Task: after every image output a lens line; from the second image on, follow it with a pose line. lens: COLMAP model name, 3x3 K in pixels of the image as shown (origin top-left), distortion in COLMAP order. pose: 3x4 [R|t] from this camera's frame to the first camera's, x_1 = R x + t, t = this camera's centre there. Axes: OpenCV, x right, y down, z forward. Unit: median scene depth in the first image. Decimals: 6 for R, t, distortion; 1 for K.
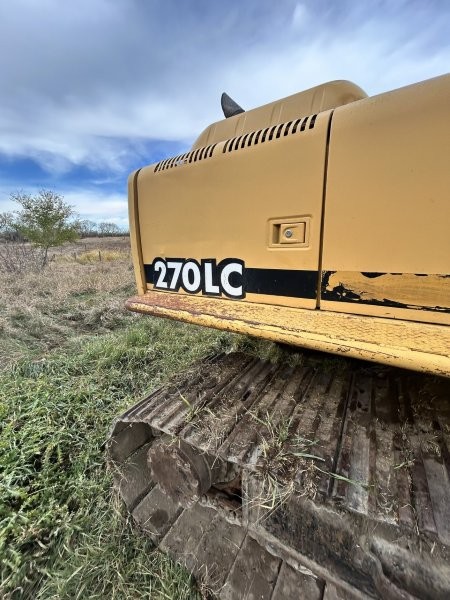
lens RADIAL K [[239.9, 0, 223.6], [0, 239.9, 298.4], [0, 0, 1]] dist [-0.001451, 0.000358]
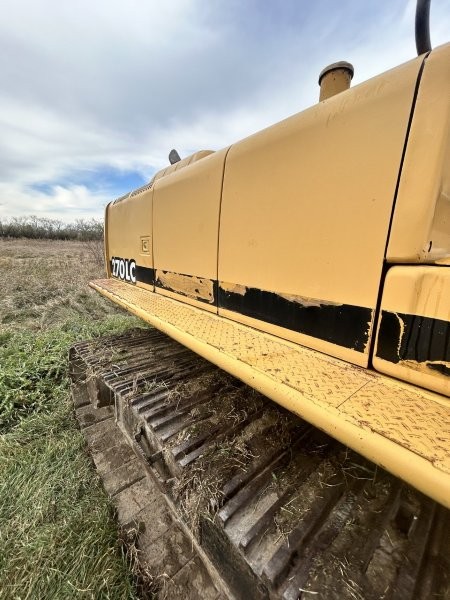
lens RADIAL K [[239.2, 0, 227.1], [0, 239.2, 301.7], [0, 0, 1]] dist [-0.000322, 0.000230]
pose [[0.957364, 0.119979, -0.262789, 0.813072], [-0.125343, 0.992107, -0.003677, 0.034119], [0.260274, 0.036459, 0.964846, -0.286445]]
